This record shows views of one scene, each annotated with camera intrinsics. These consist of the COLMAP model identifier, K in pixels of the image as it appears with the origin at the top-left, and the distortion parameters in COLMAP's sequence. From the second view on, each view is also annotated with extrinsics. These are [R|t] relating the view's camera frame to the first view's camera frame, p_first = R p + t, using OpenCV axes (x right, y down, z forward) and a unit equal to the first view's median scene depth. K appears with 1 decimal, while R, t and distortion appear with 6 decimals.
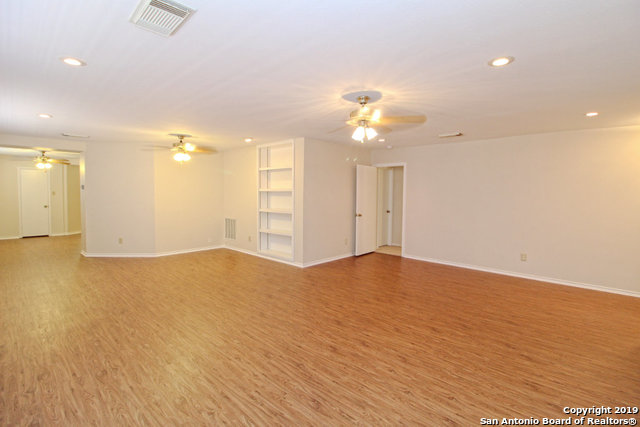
lens RADIAL K [[295.3, 0, 323.7], [0, 295.3, 204.8], [0, 0, 1]] dist [-0.014787, -0.006083]
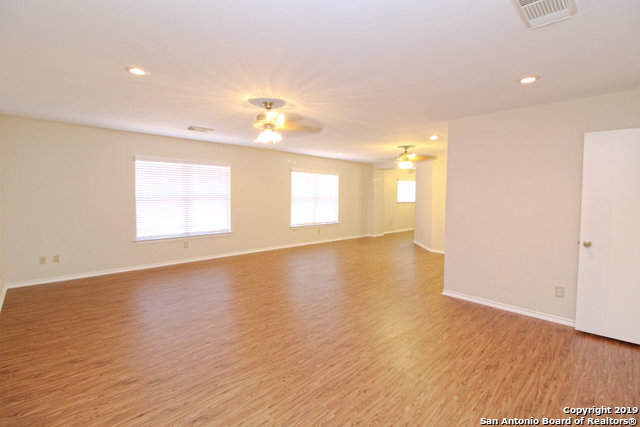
lens RADIAL K [[295.3, 0, 323.7], [0, 295.3, 204.8], [0, 0, 1]] dist [-0.014787, -0.006083]
pose [[-0.039114, 0.023026, -0.998969, 1.120183], [-0.054521, 0.998196, 0.025143, -0.027566], [0.997746, 0.055448, -0.037788, 1.166876]]
